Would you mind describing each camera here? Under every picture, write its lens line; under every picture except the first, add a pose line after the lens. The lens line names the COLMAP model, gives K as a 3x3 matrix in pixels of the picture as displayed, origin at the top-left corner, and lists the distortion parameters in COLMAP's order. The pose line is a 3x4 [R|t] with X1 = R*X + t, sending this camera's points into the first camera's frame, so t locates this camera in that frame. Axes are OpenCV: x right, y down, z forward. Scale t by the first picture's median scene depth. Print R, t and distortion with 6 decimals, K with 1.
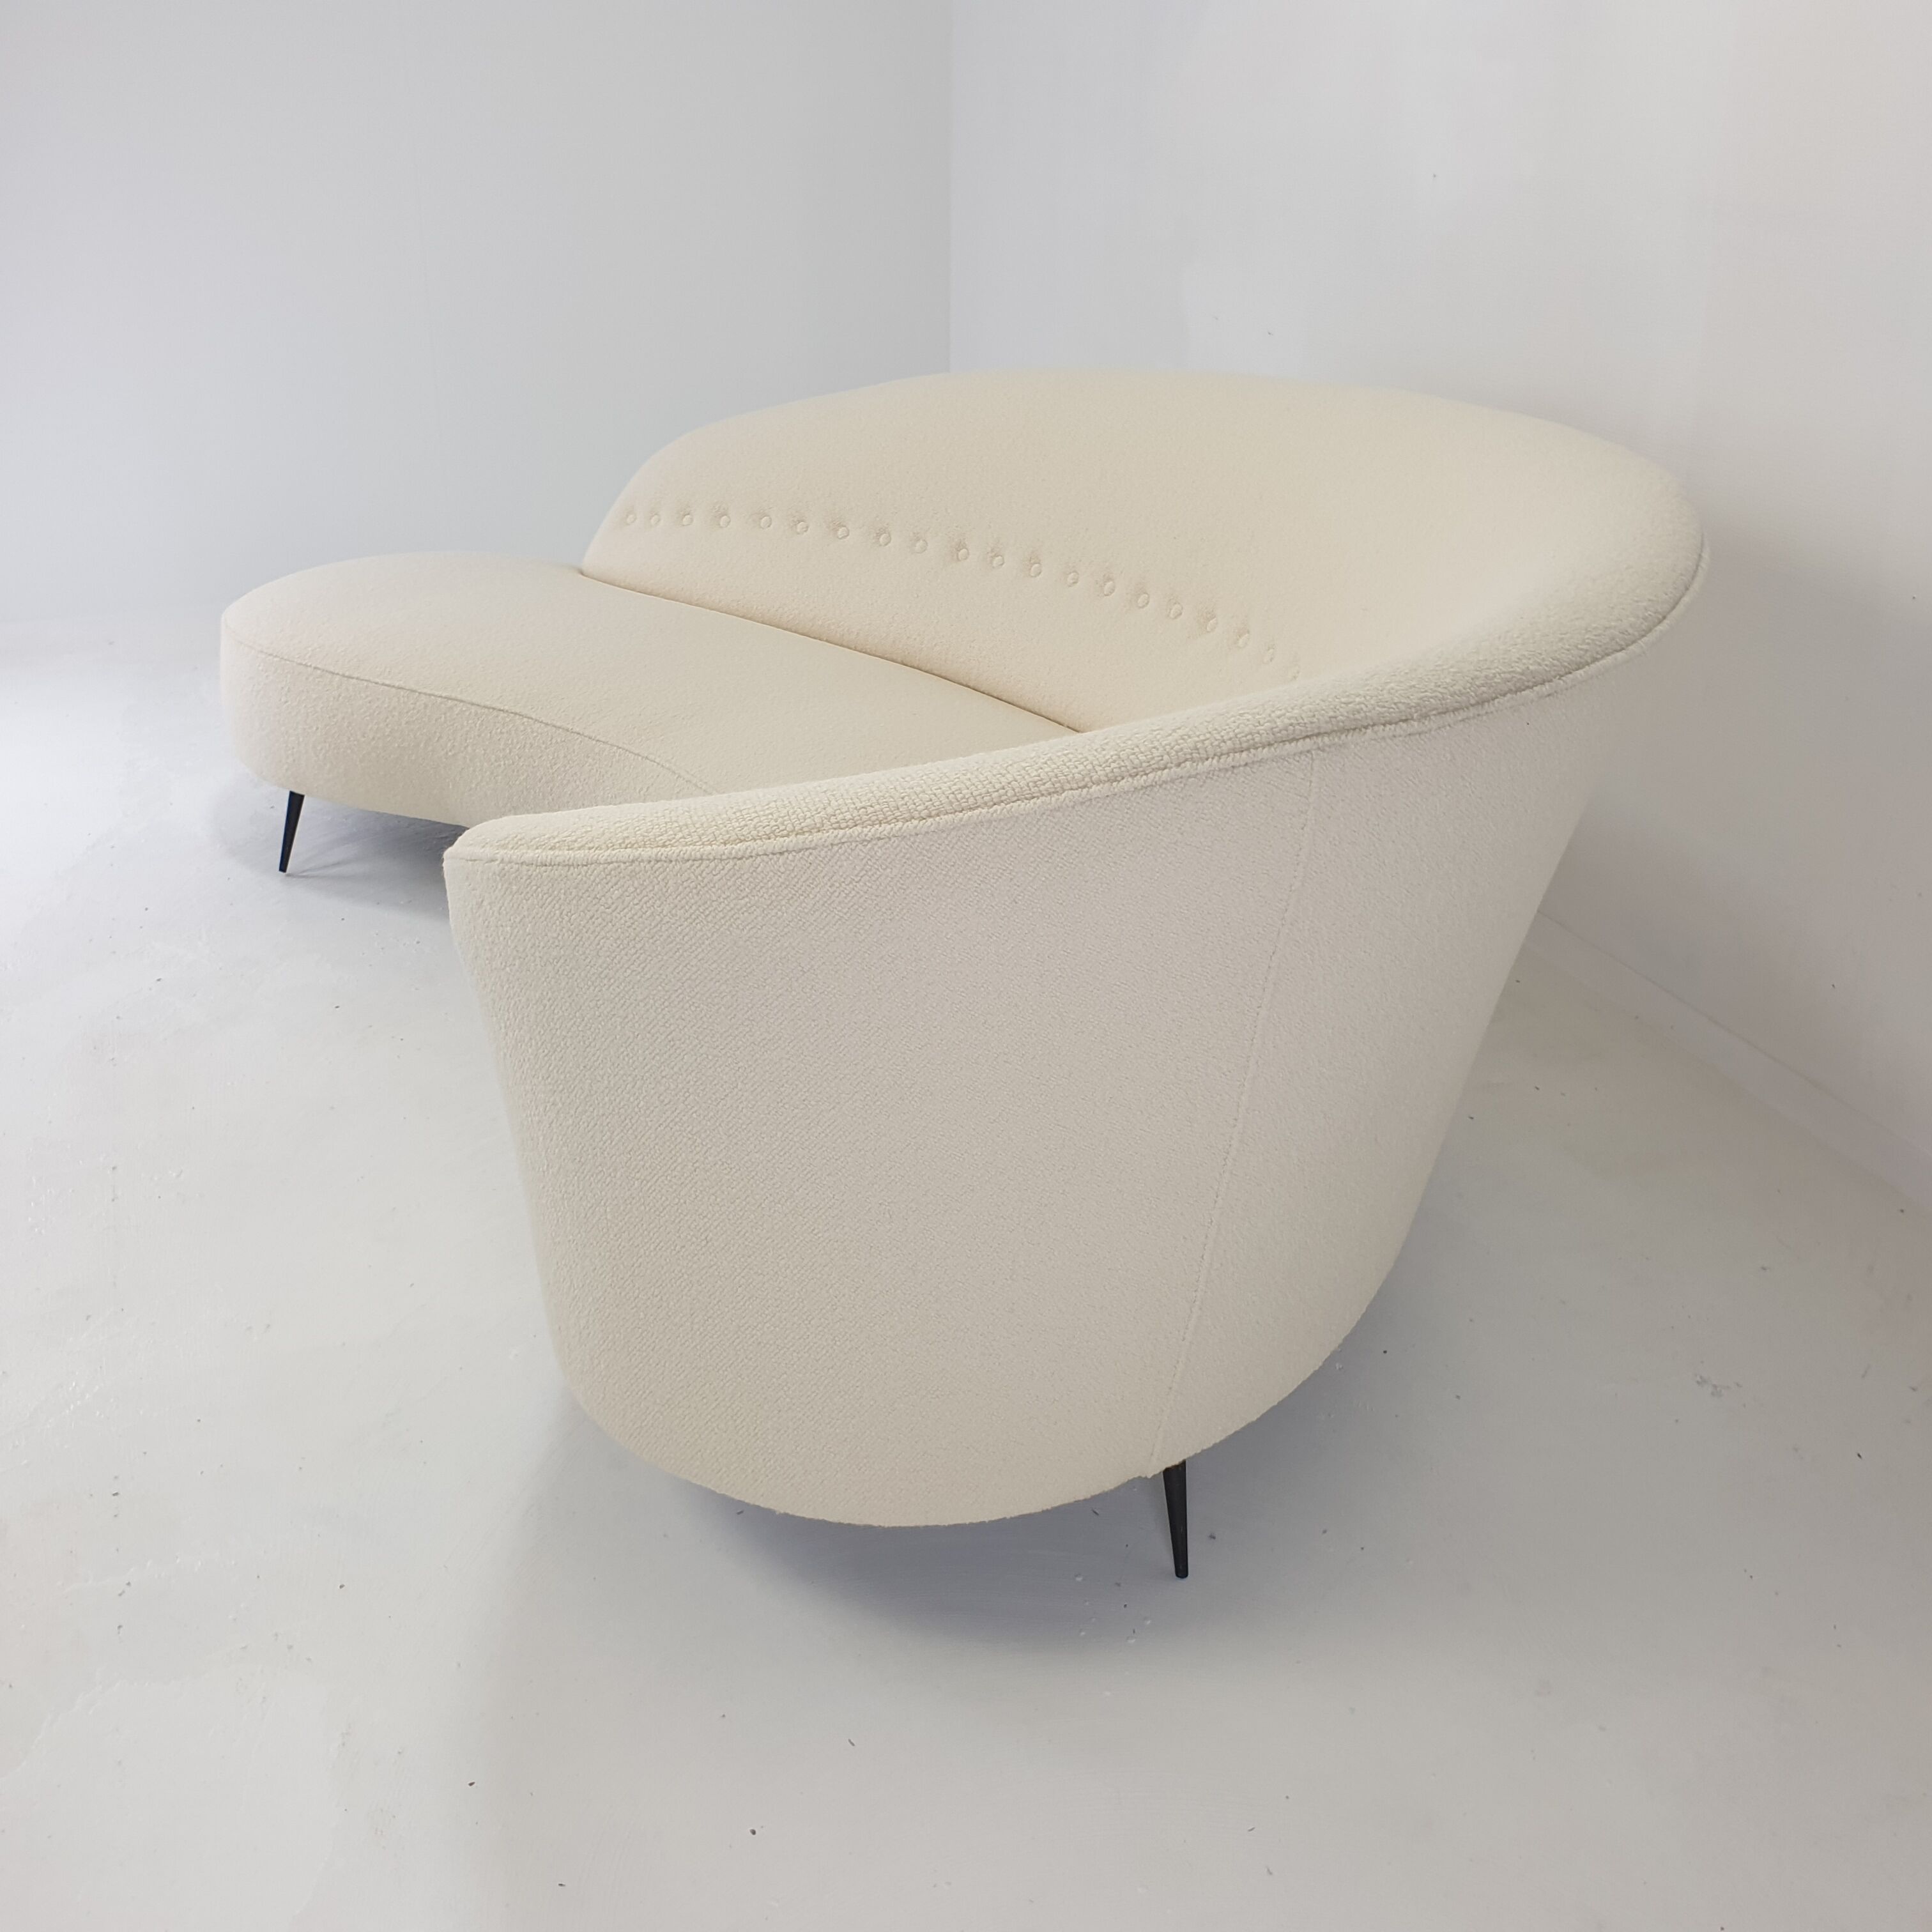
lens RADIAL K [[1978.5, 0, 971.4], [0, 1978.5, 951.5], [0, 0, 1]] dist [0.258731, -0.937580]
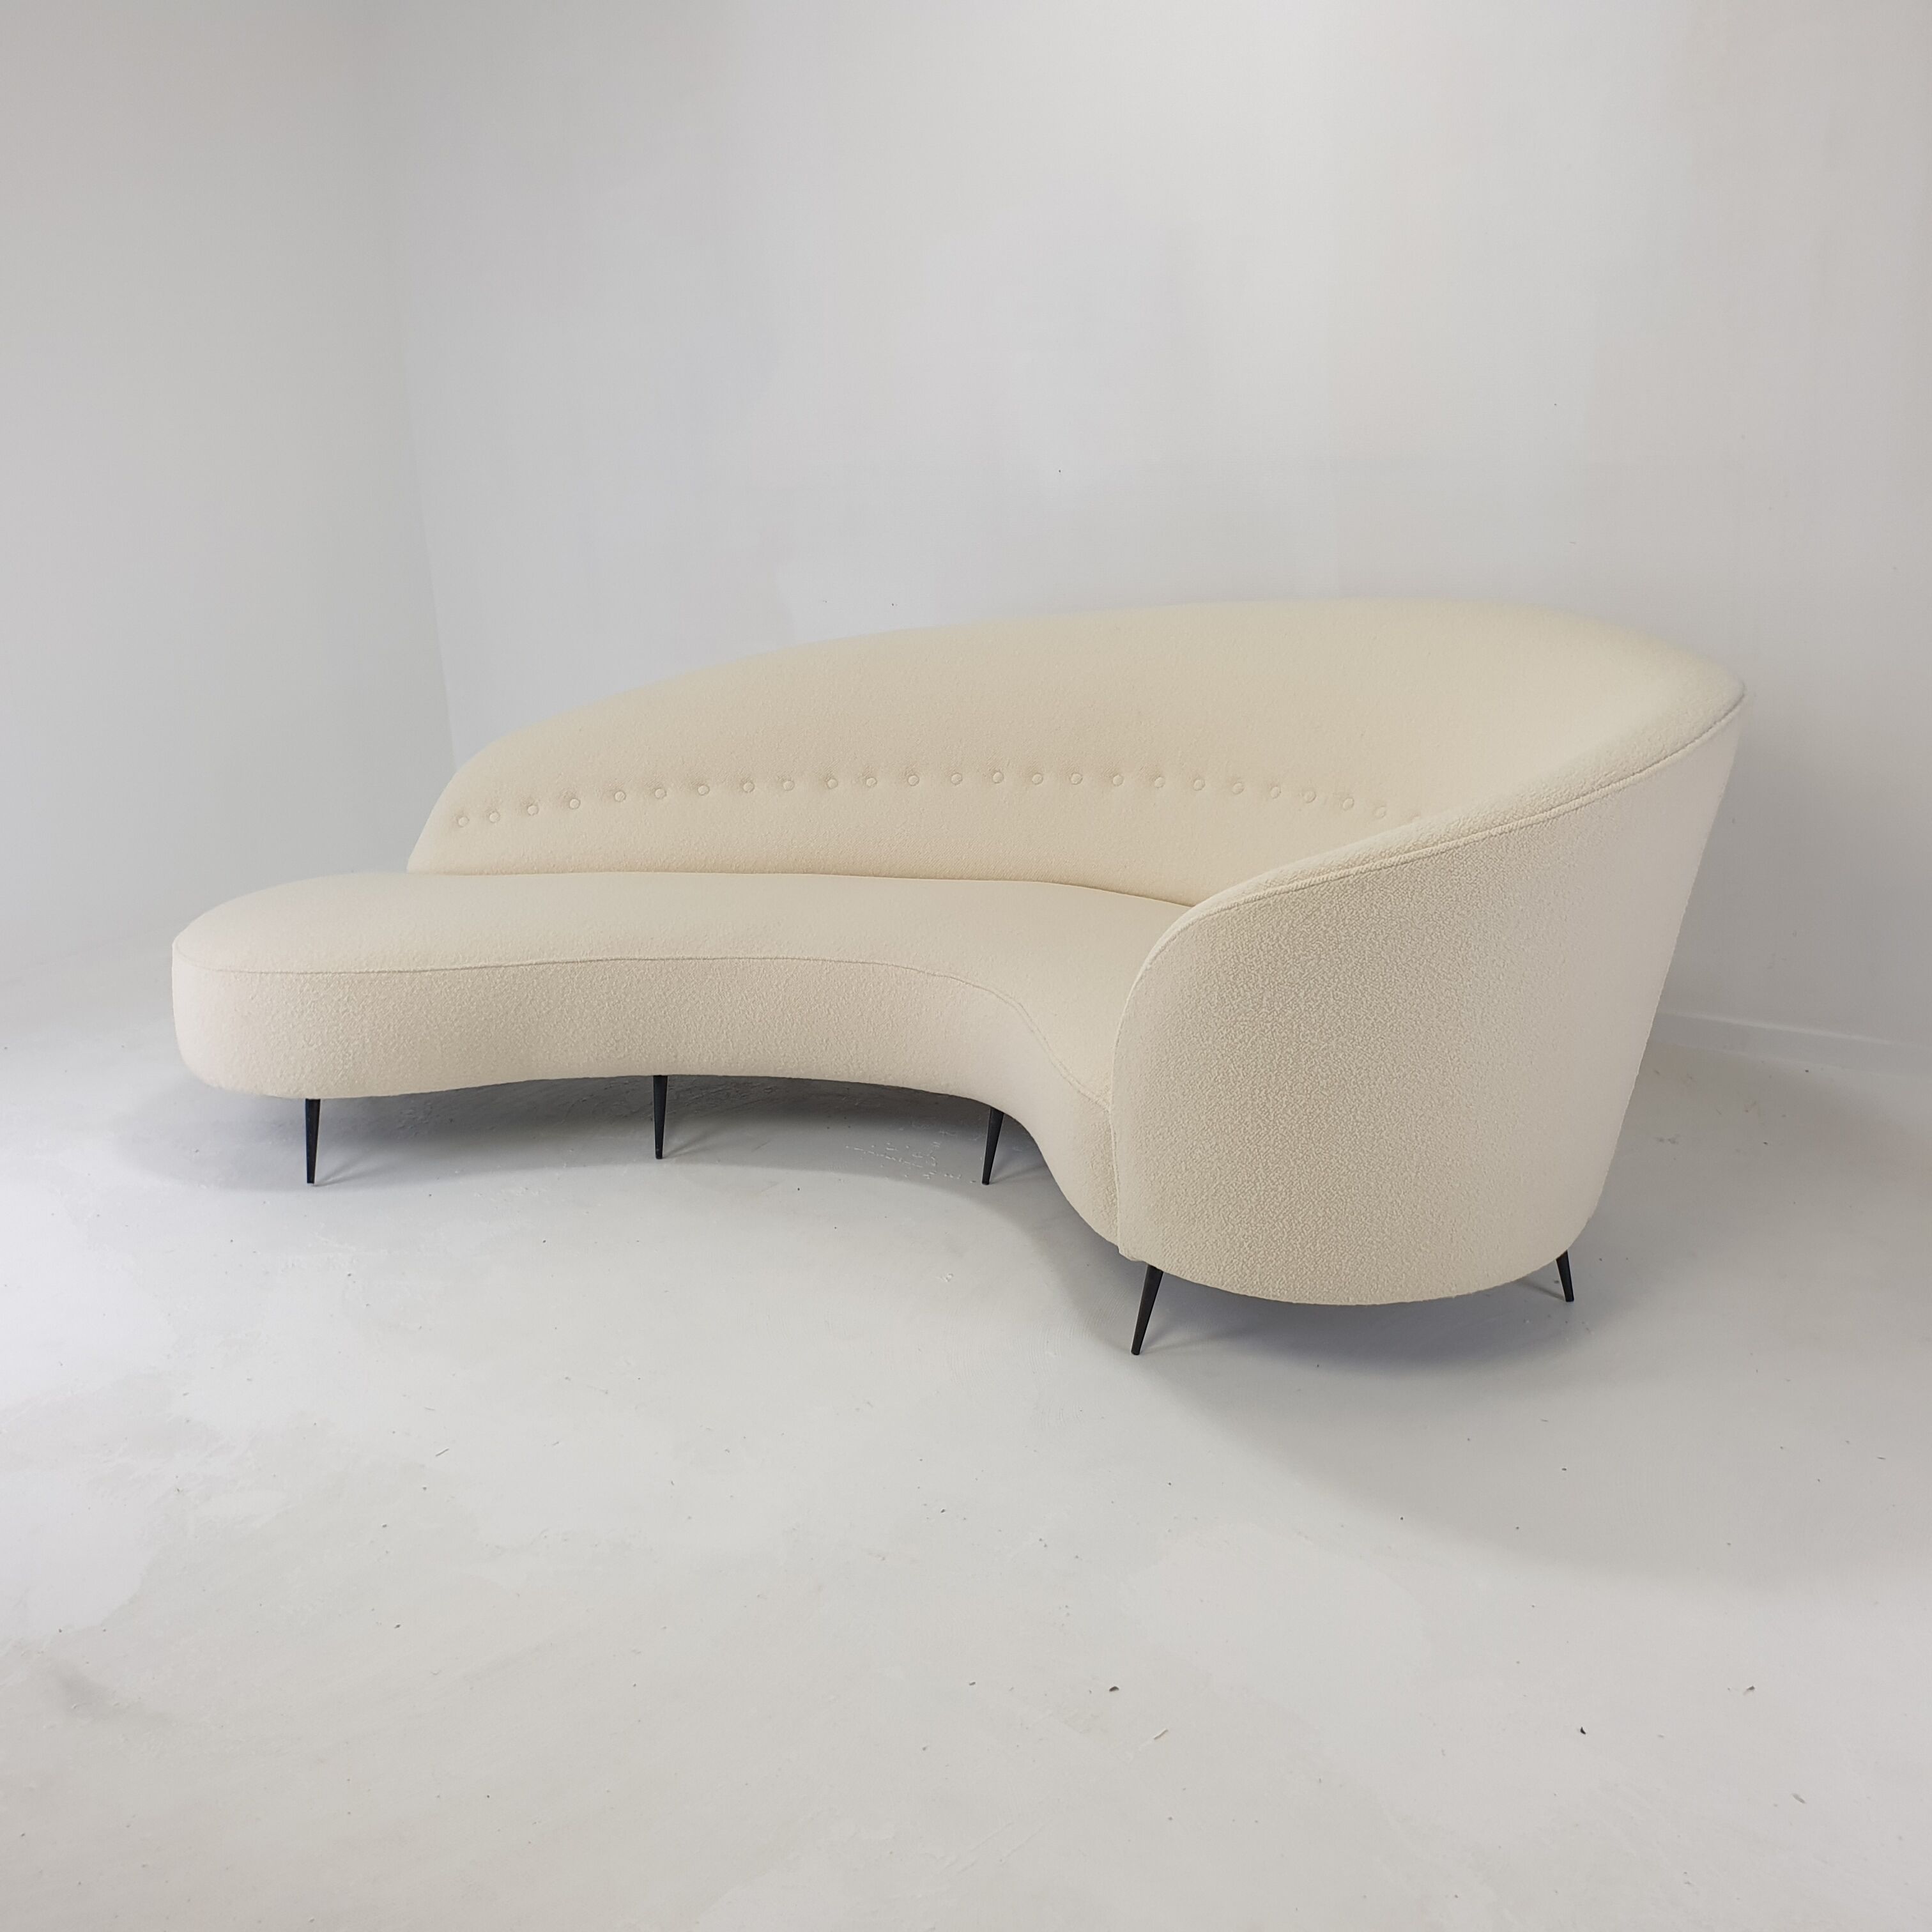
lens RADIAL K [[1968.6, 0, 959.7], [0, 1968.6, 956.9], [0, 0, 1]] dist [0.178940, -0.463100]
pose [[0.829761, -0.208384, 0.517757, -0.667444], [0.284153, 0.956180, -0.070549, 0.020002], [-0.480367, 0.205661, 0.852614, -0.092921]]
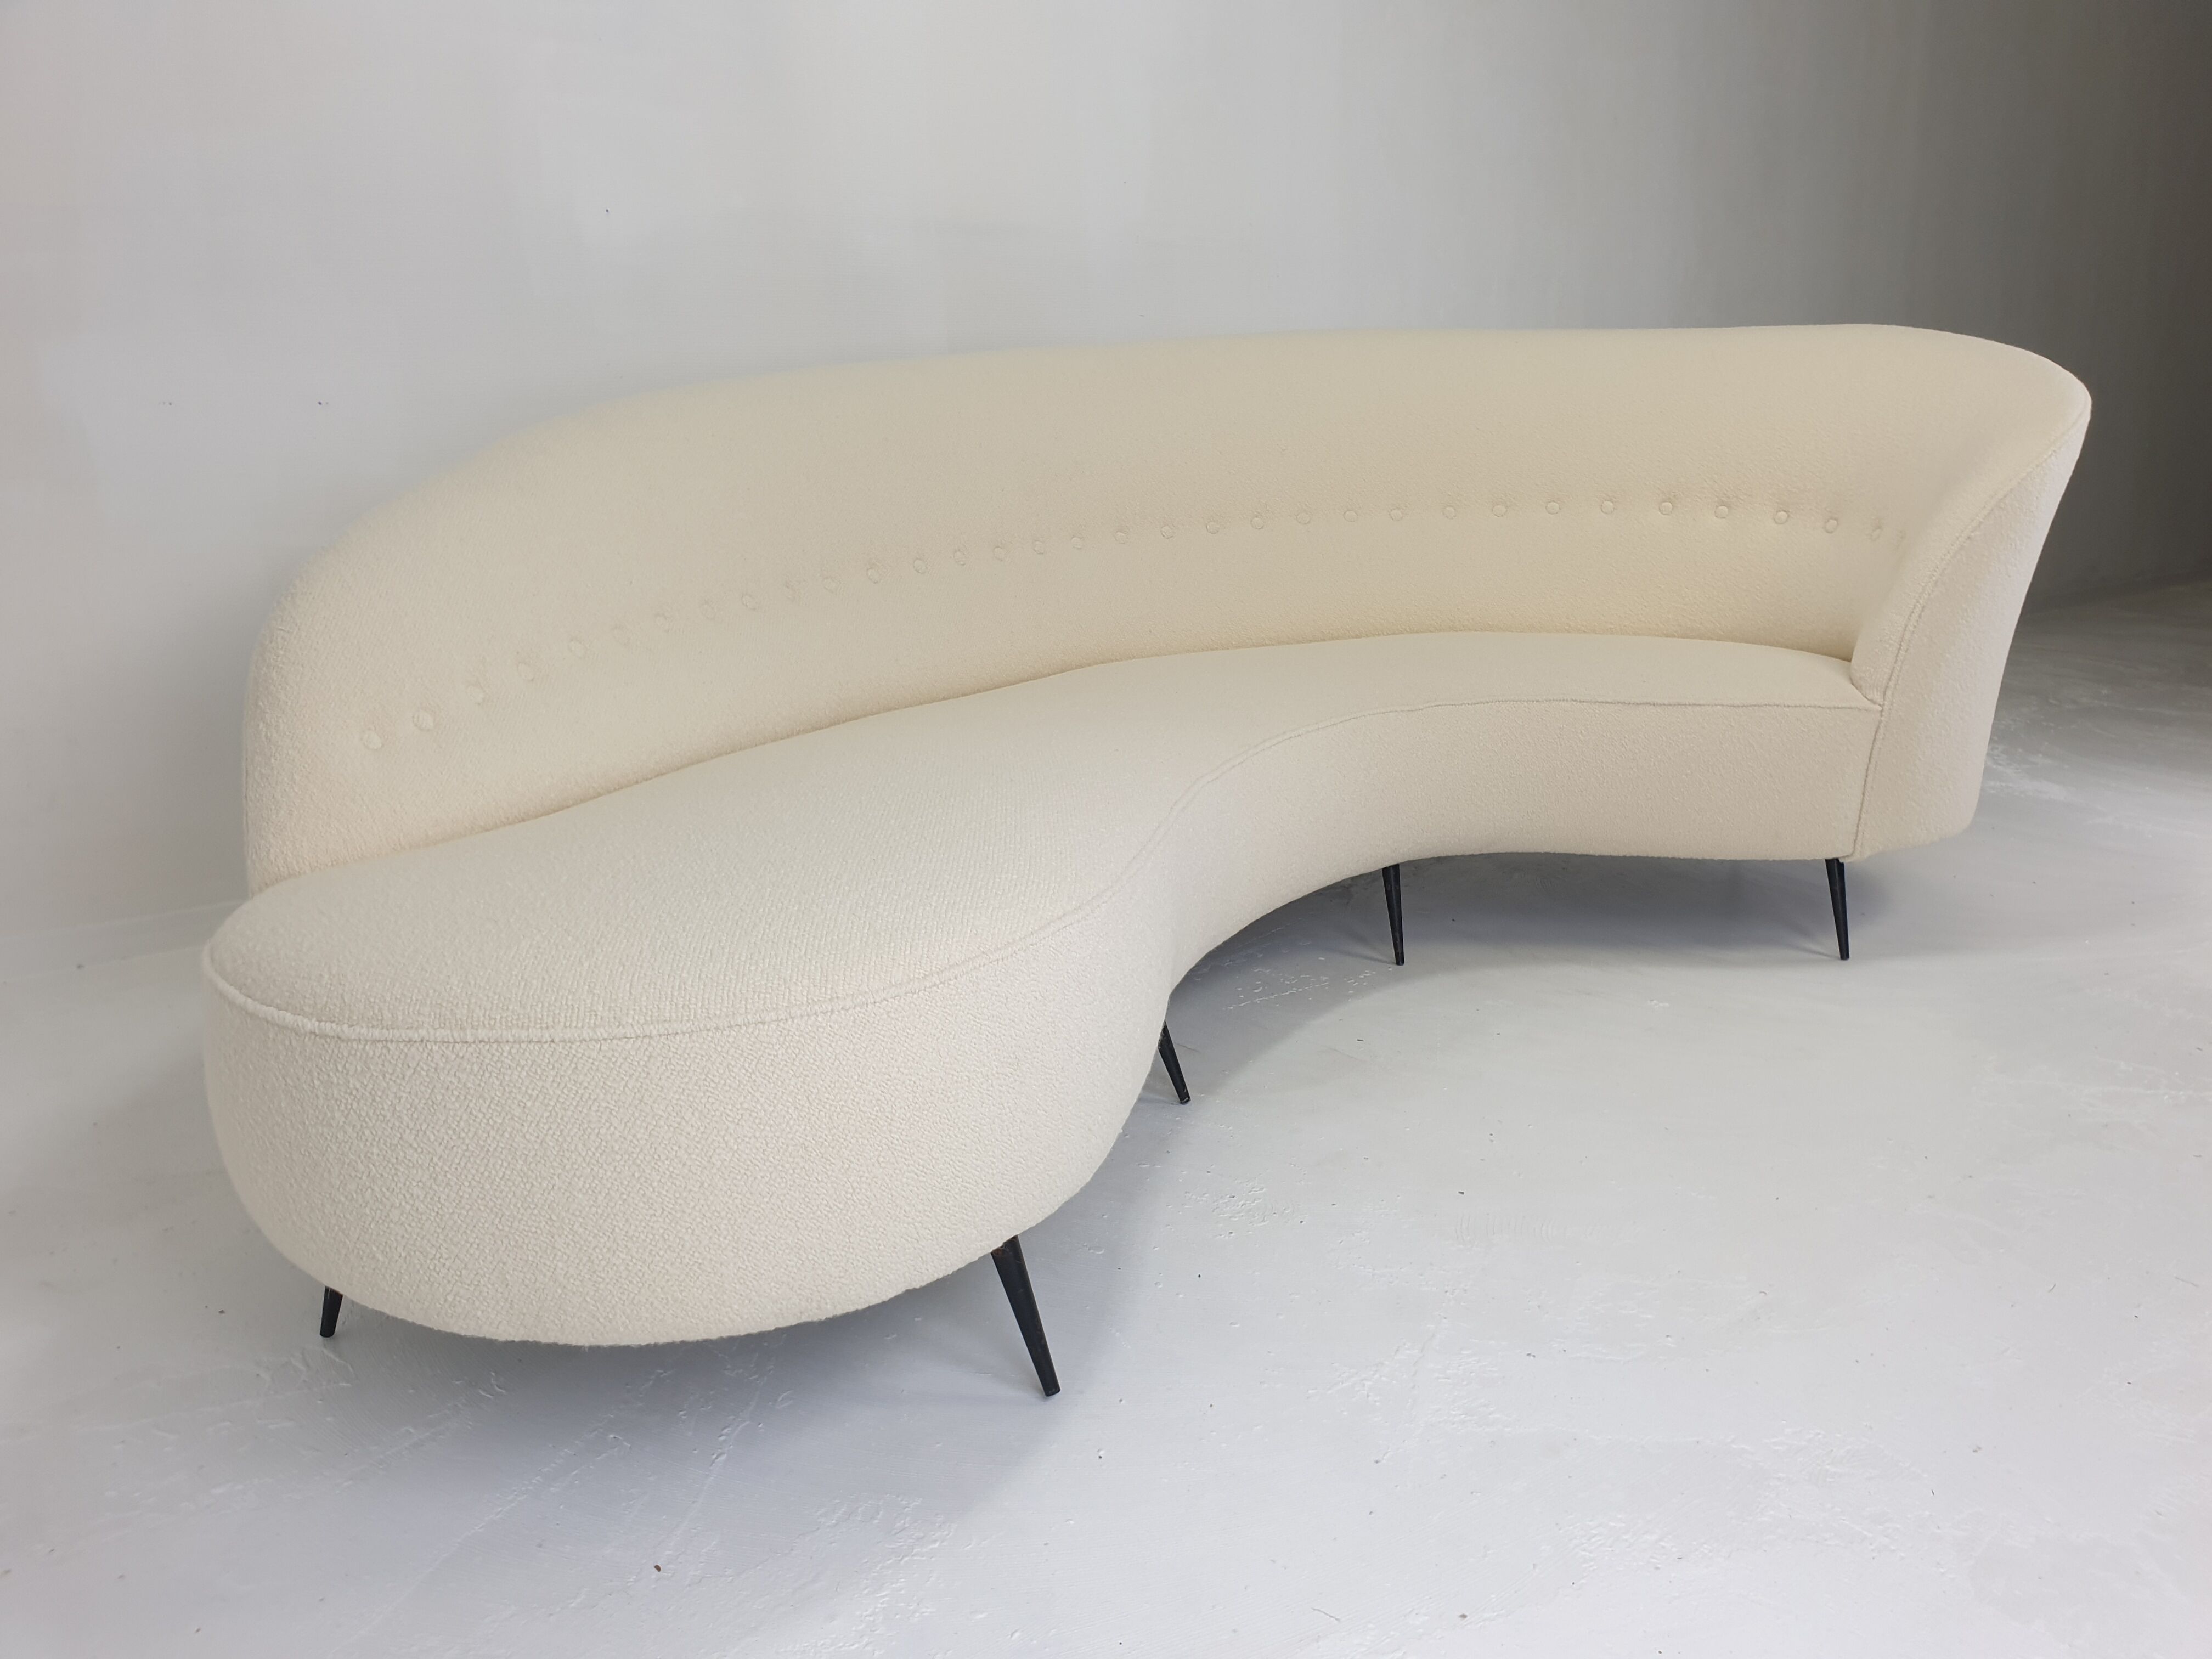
lens RADIAL K [[1706.7, 0, 1102.5], [0, 1706.7, 827.2], [0, 0, 1]] dist [-0.000689, 0.006247]
pose [[-0.286196, -0.239070, 0.927867, -0.806333], [0.411057, 0.844101, 0.344276, -0.339470], [-0.865520, 0.479936, -0.143307, 1.137662]]
